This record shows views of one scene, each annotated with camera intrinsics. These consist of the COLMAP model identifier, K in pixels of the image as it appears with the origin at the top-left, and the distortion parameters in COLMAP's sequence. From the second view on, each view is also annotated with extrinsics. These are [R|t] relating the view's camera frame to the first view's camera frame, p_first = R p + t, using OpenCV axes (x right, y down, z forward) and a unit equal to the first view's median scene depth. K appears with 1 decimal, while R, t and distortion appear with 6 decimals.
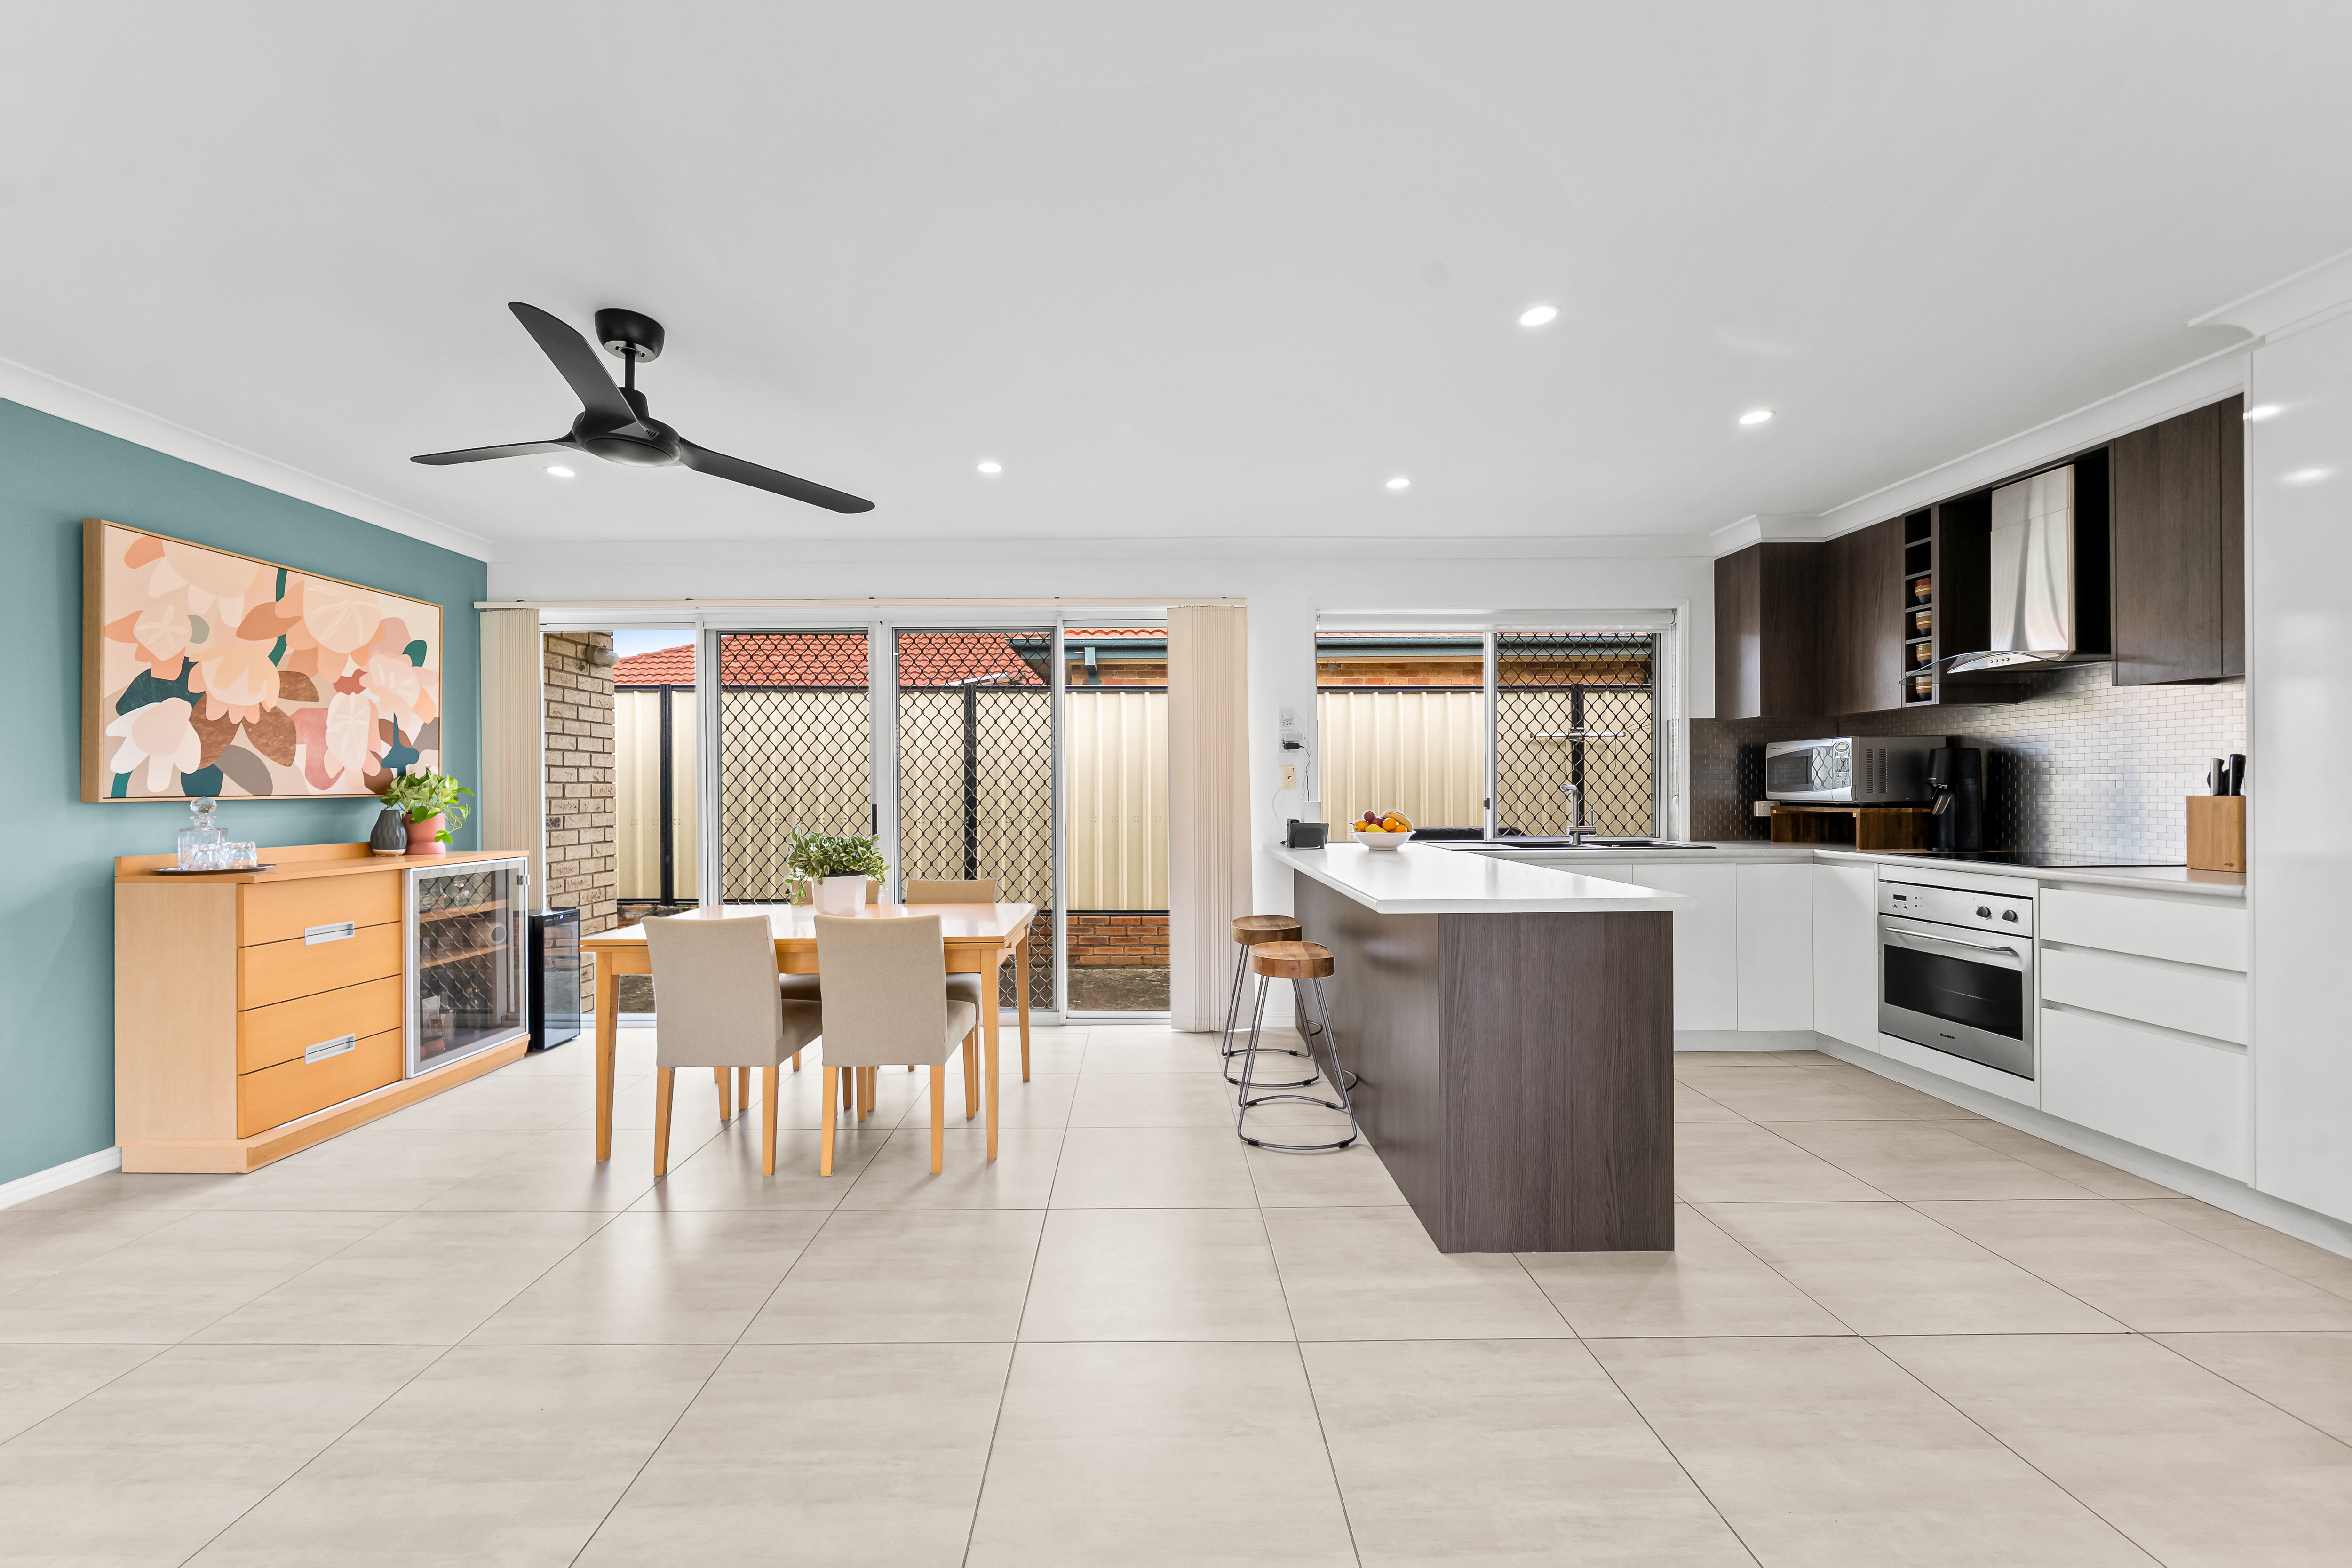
lens RADIAL K [[869.1, 0, 1142.4], [0, 869.1, 795.4], [0, 0, 1]] dist [-0.002350, -0.000836]
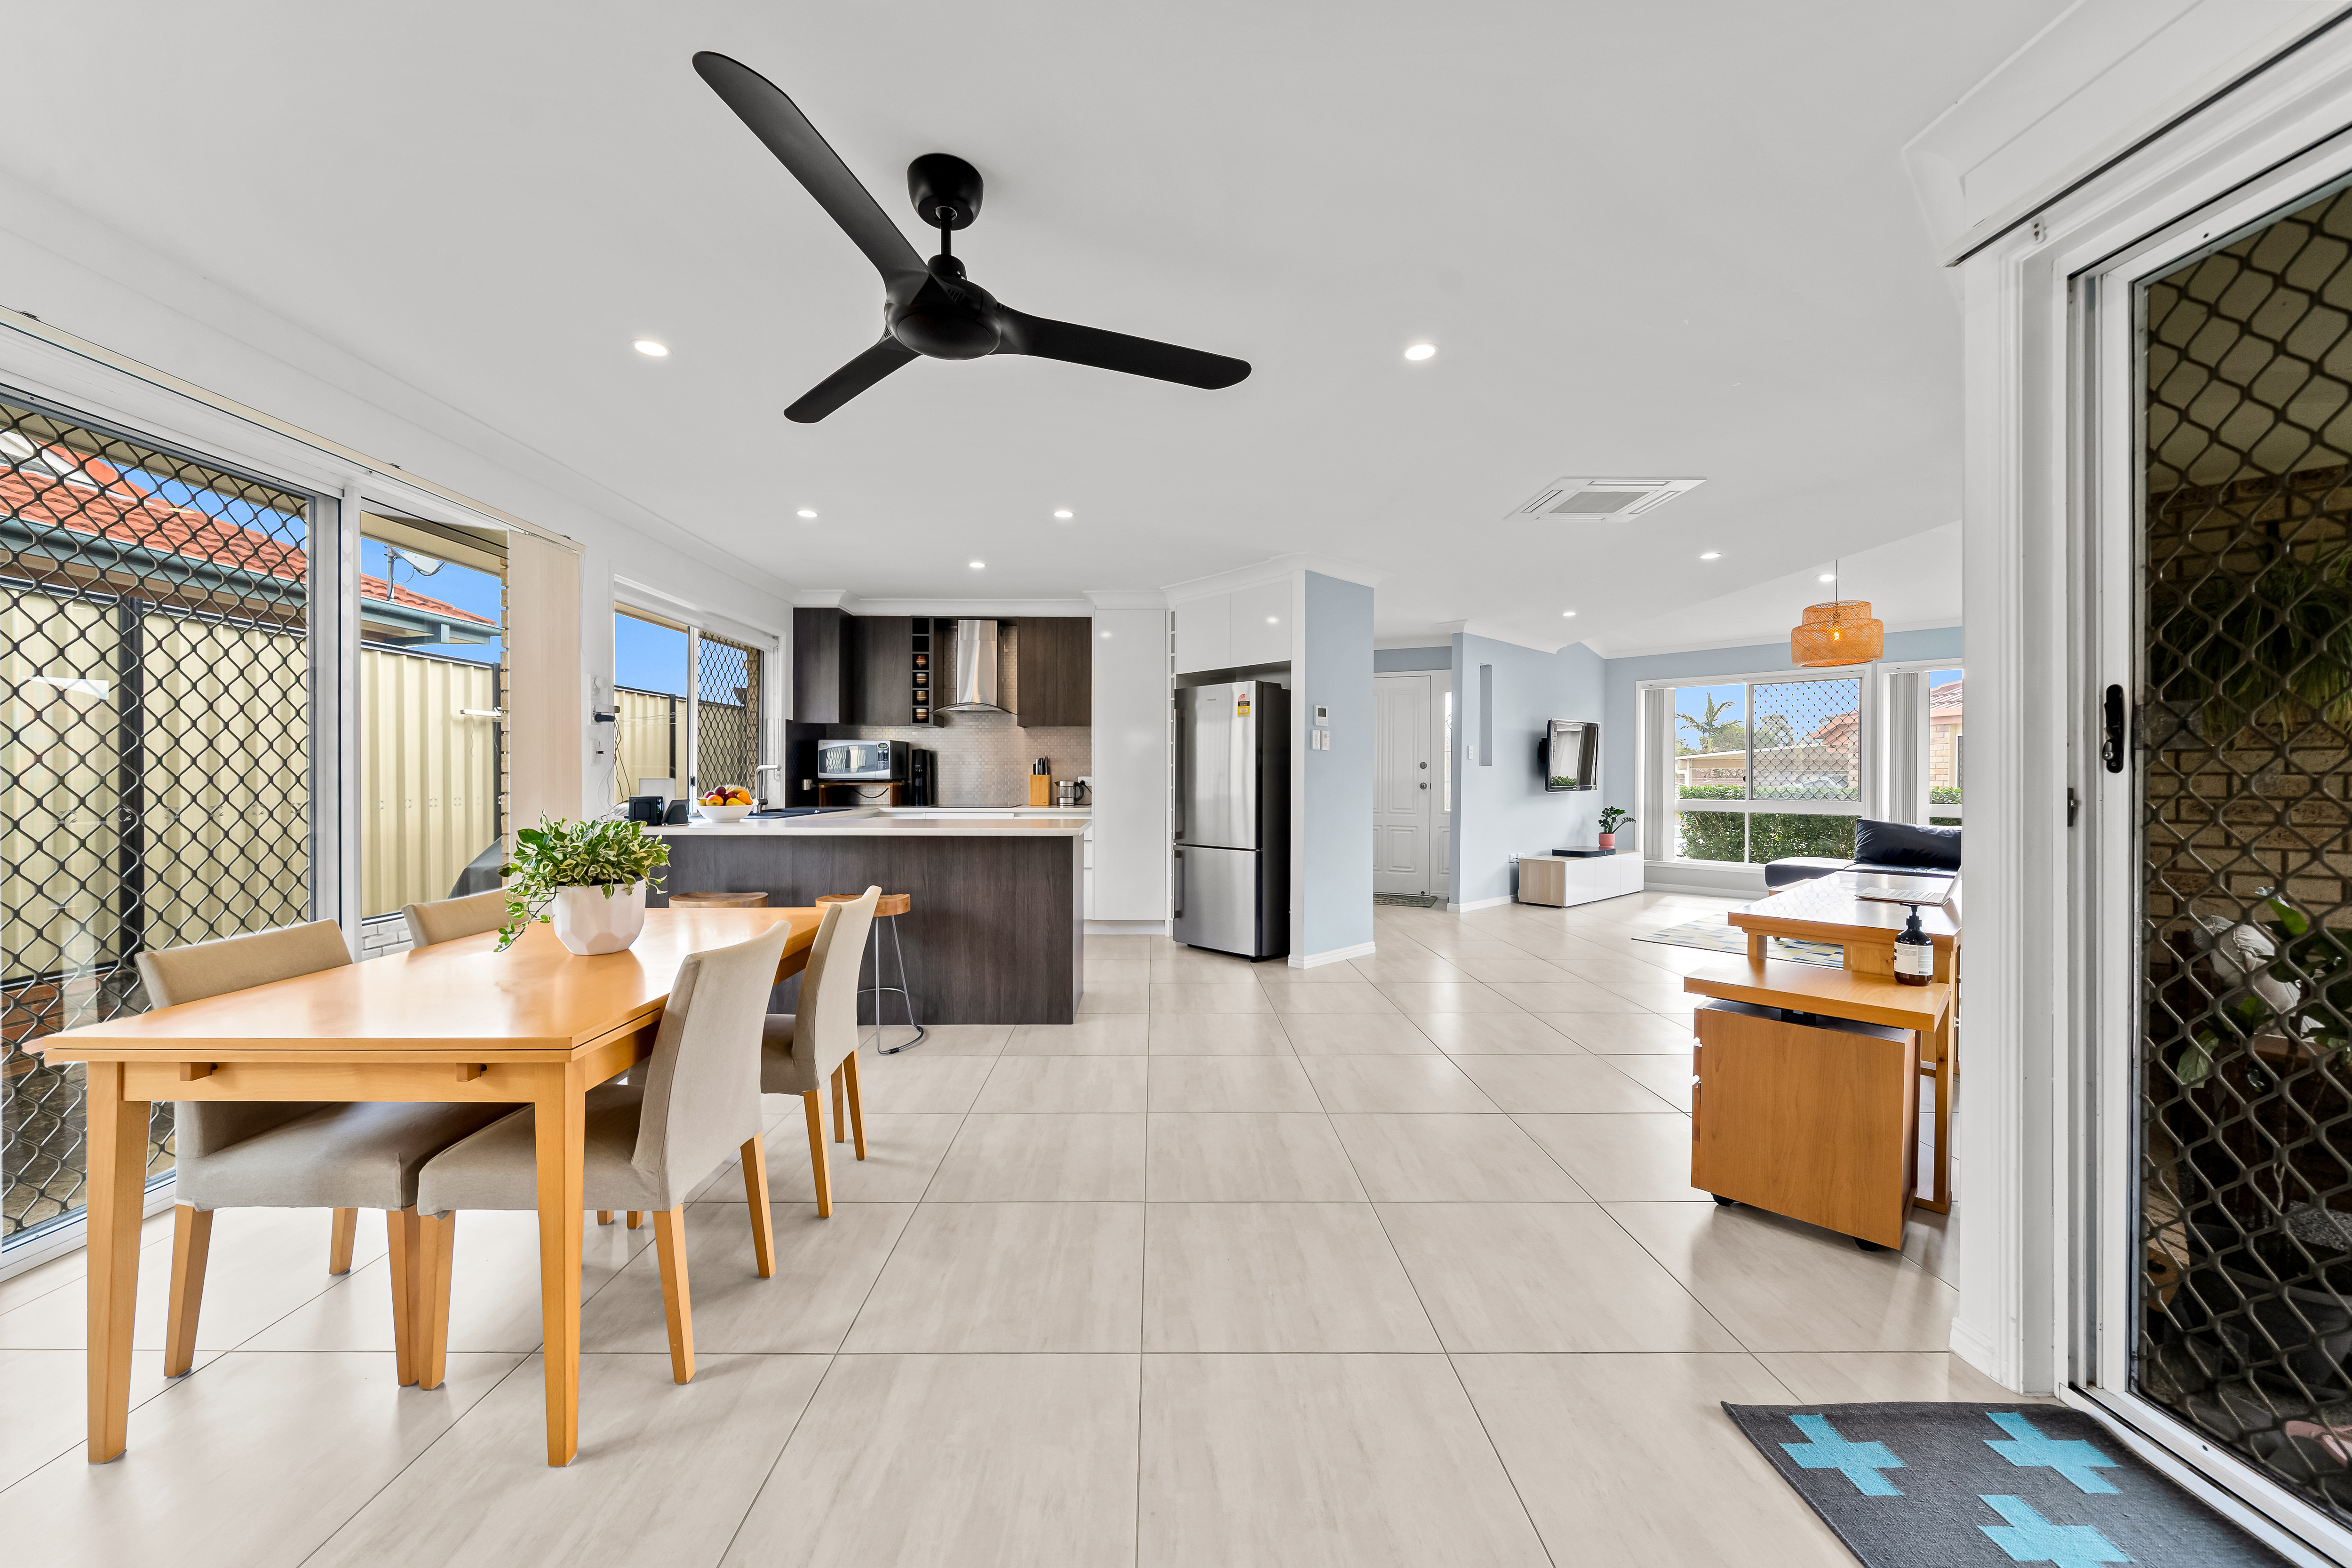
lens RADIAL K [[869.1, 0, 1155.4], [0, 869.1, 776.0], [0, 0, 1]] dist [-0.002350, -0.000836]
pose [[-0.005000, 0.005161, 0.999974, -0.910239], [0.007112, 0.999962, -0.005126, 0.015080], [-0.999962, 0.007086, -0.005037, 0.522594]]
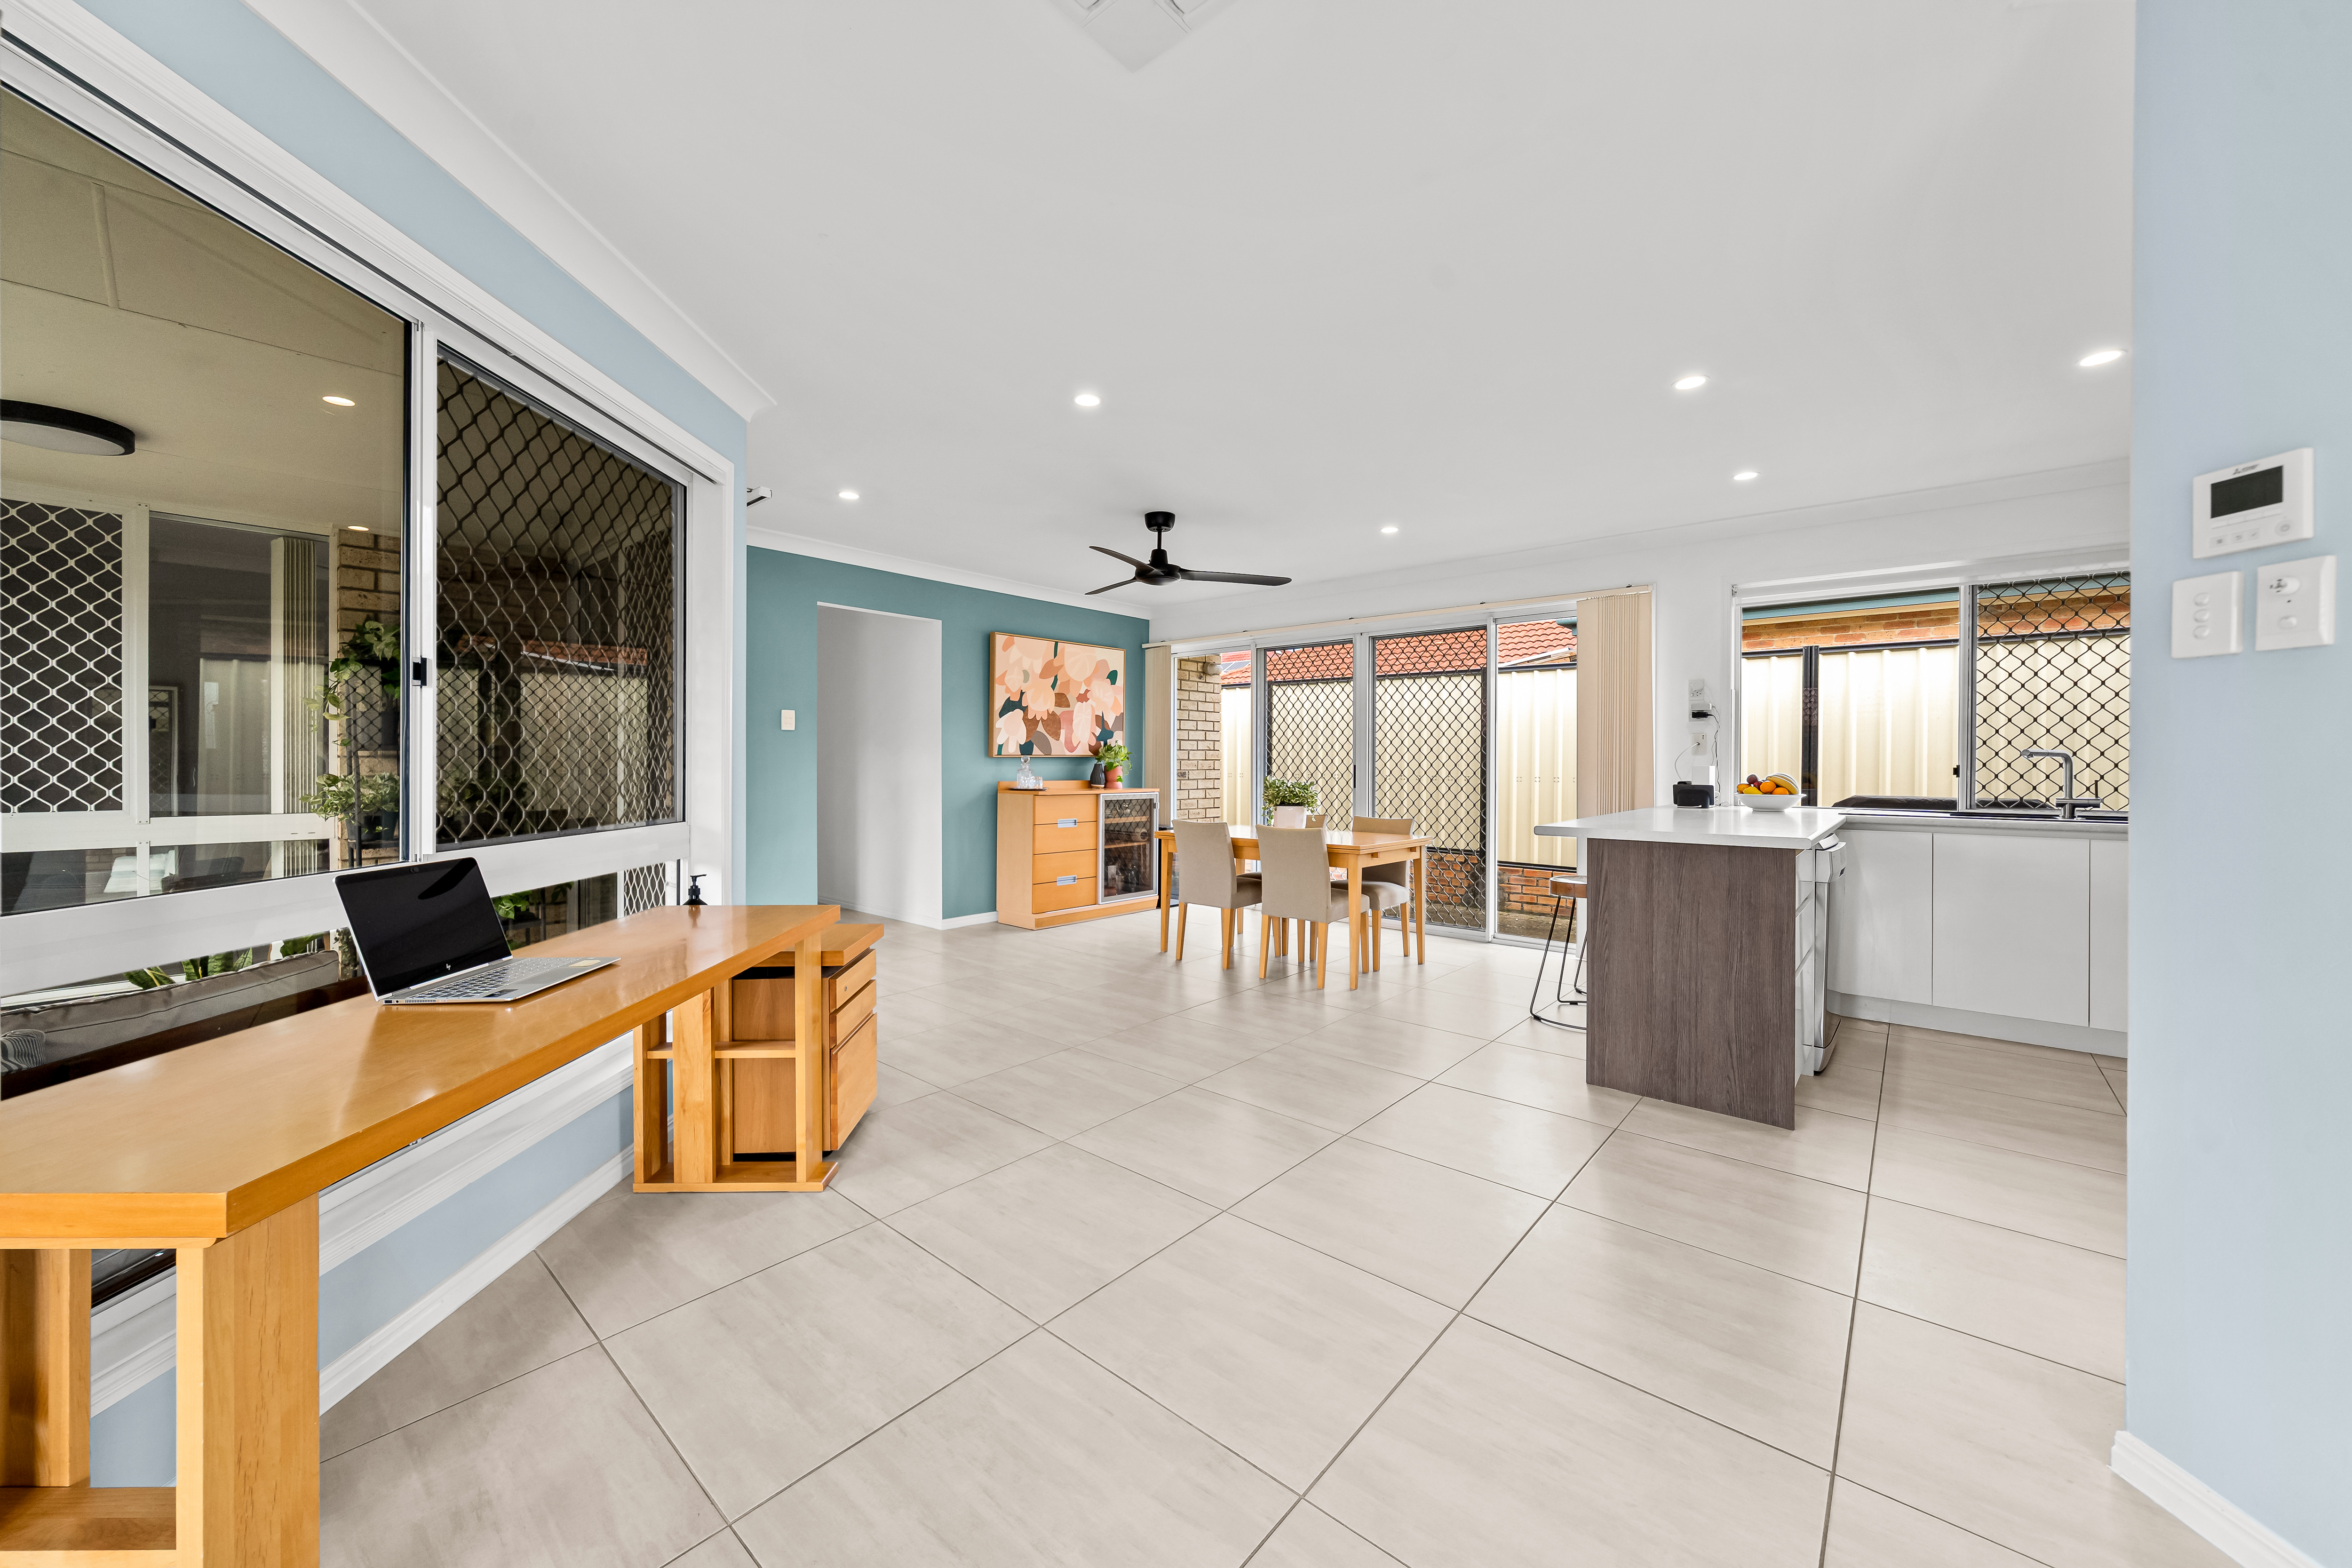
lens RADIAL K [[869.1, 0, 1159.3], [0, 869.1, 767.5], [0, 0, 1]] dist [-0.002350, -0.000836]
pose [[0.749860, 0.012479, -0.661479, 0.469394], [-0.012823, 0.999908, 0.004327, 0.015295], [0.661472, 0.005238, 0.749951, -0.314557]]
